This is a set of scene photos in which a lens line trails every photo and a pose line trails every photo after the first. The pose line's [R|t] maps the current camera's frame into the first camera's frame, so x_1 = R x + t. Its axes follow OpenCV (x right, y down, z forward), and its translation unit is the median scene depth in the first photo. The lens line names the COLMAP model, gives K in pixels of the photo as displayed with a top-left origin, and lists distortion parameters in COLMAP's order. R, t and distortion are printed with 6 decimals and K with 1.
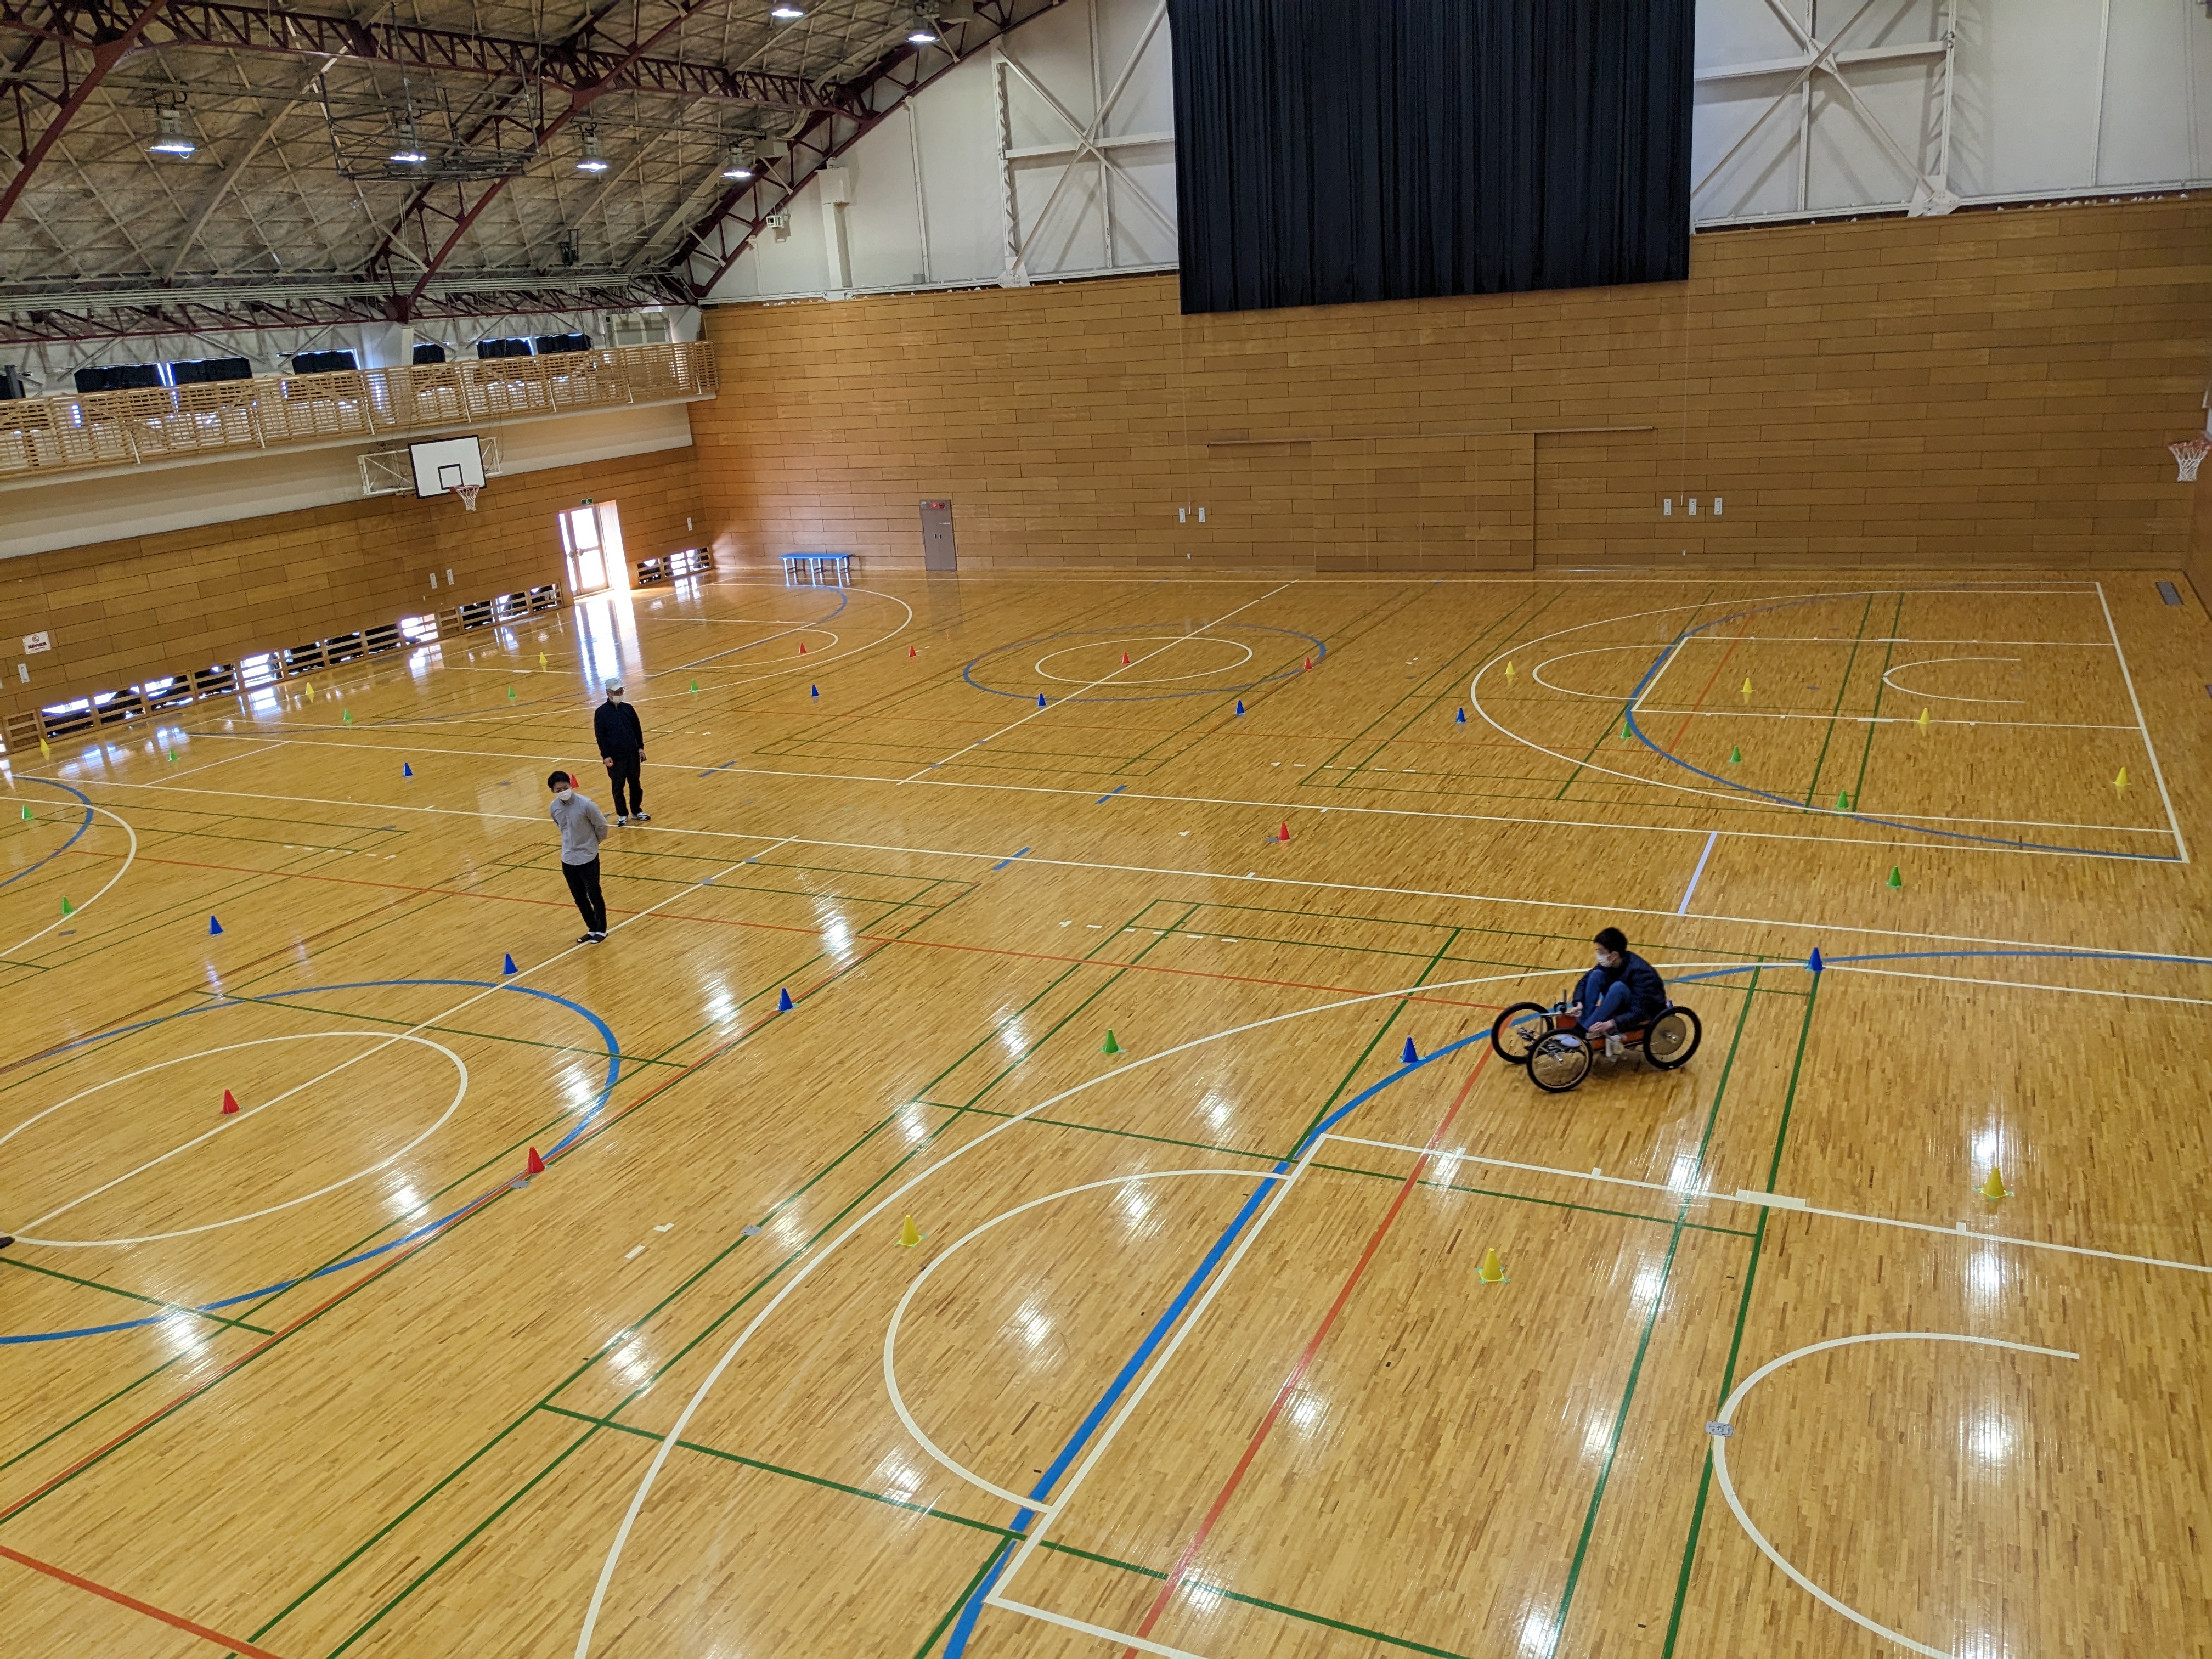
lens RADIAL K [[1737.6, 0, 1108.4], [0, 1737.6, 845.7], [0, 0, 1]] dist [0.059107, -0.087883]
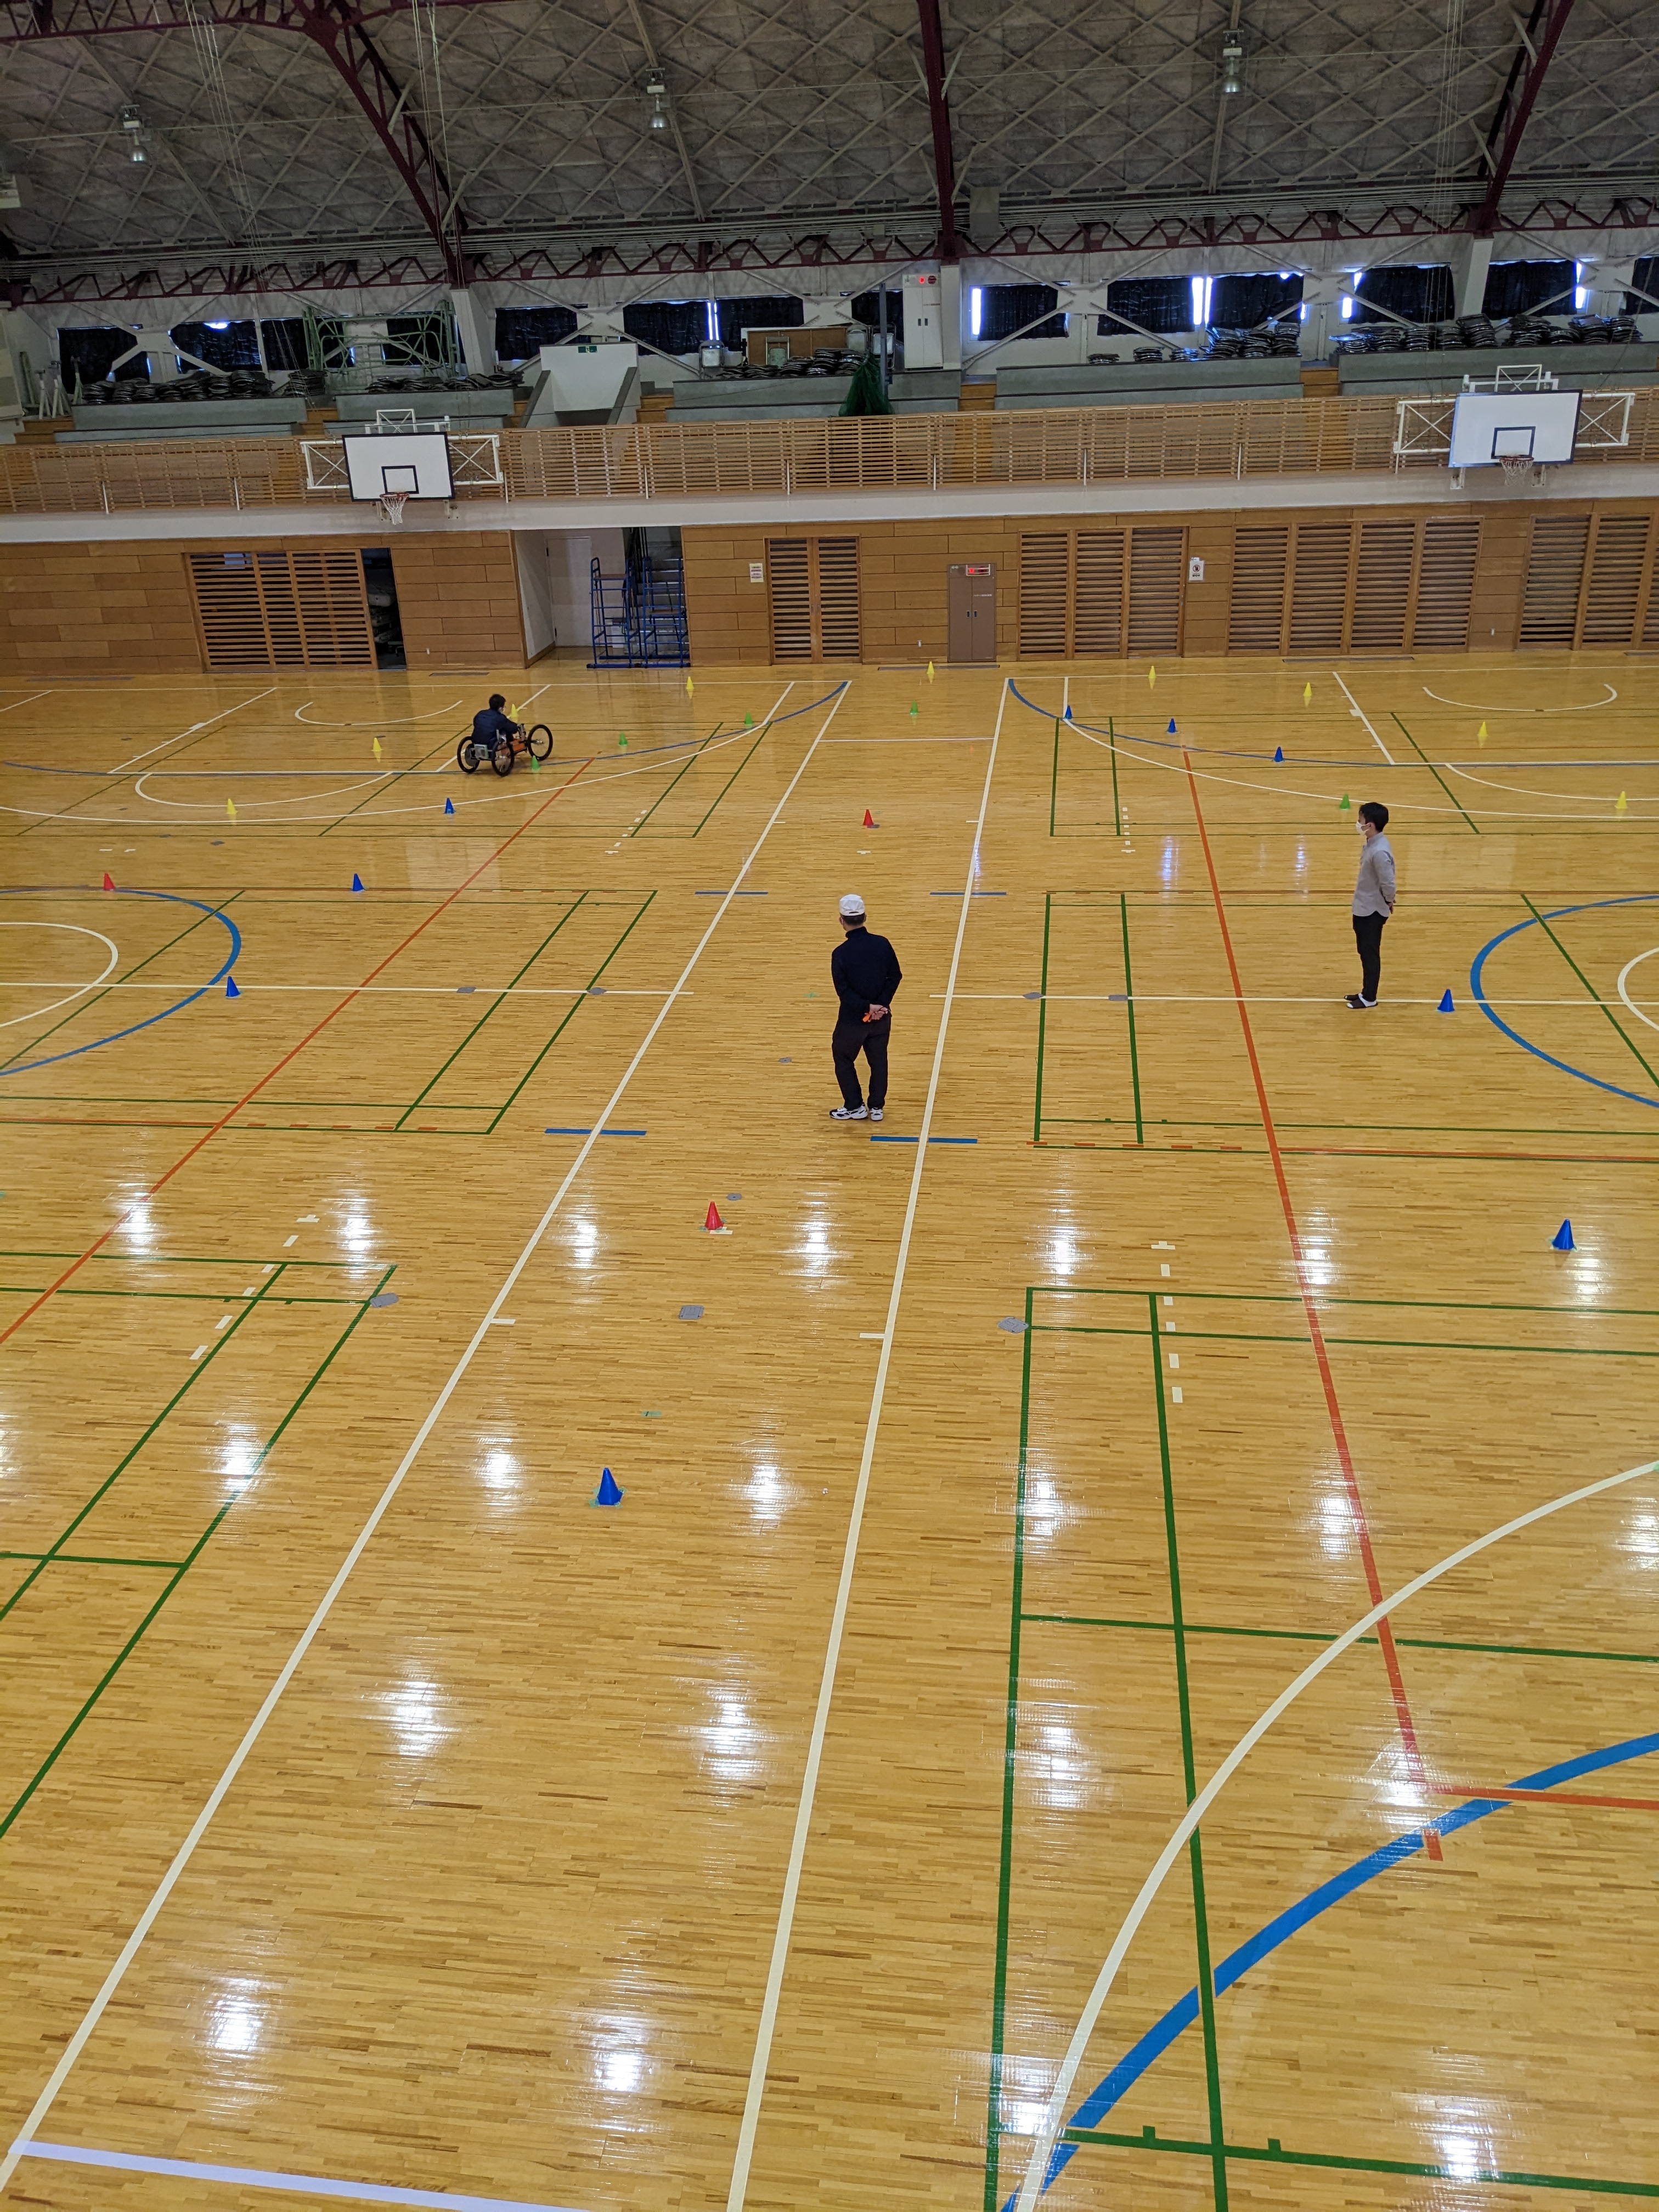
lens RADIAL K [[1737.6, 0, 803.7], [0, 1737.6, 1111.2], [0, 0, 1]] dist [0.059107, -0.087883]
pose [[-0.294236, -0.330603, 0.896731, -0.545994], [0.347414, 0.837083, 0.422605, -0.193540], [-0.890353, 0.435883, -0.131444, 0.732787]]
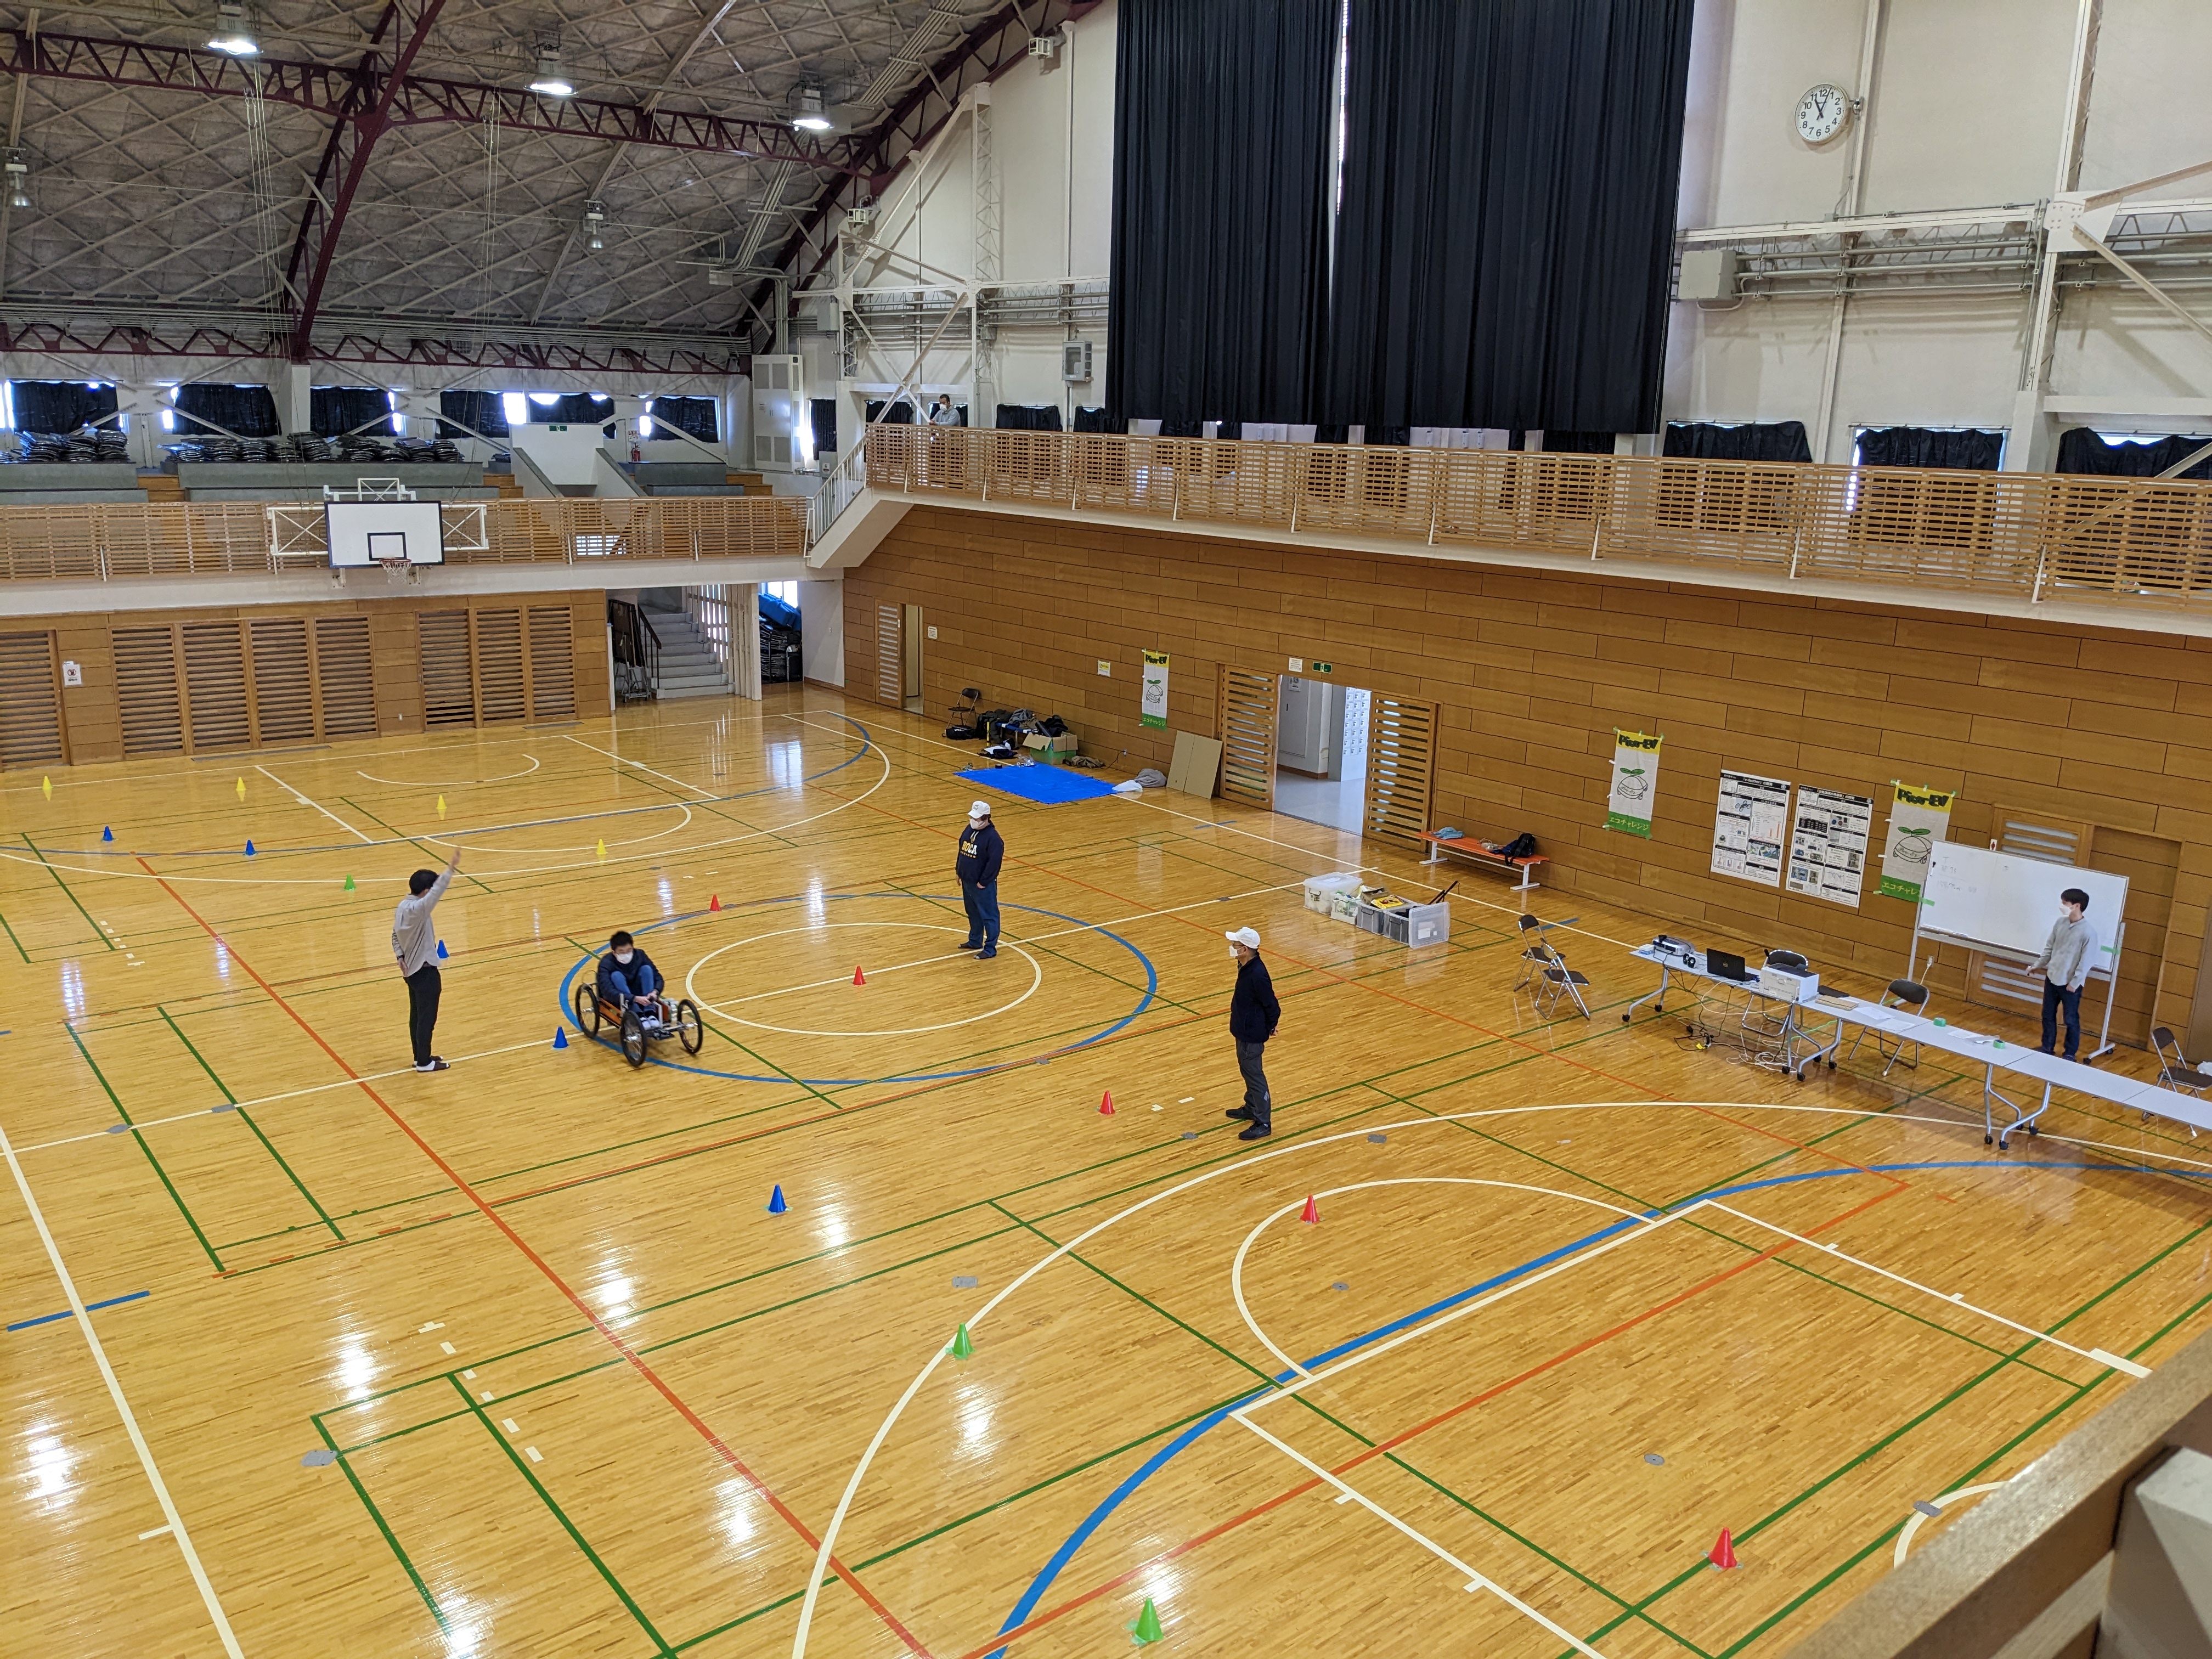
lens RADIAL K [[1737.6, 0, 1110.0], [0, 1737.6, 837.4], [0, 0, 1]] dist [0.059107, -0.087883]
pose [[-0.899380, -0.058511, 0.433234, -0.518799], [0.167346, 0.869442, 0.464829, -0.213655], [-0.403870, 0.490558, -0.772167, 0.795507]]
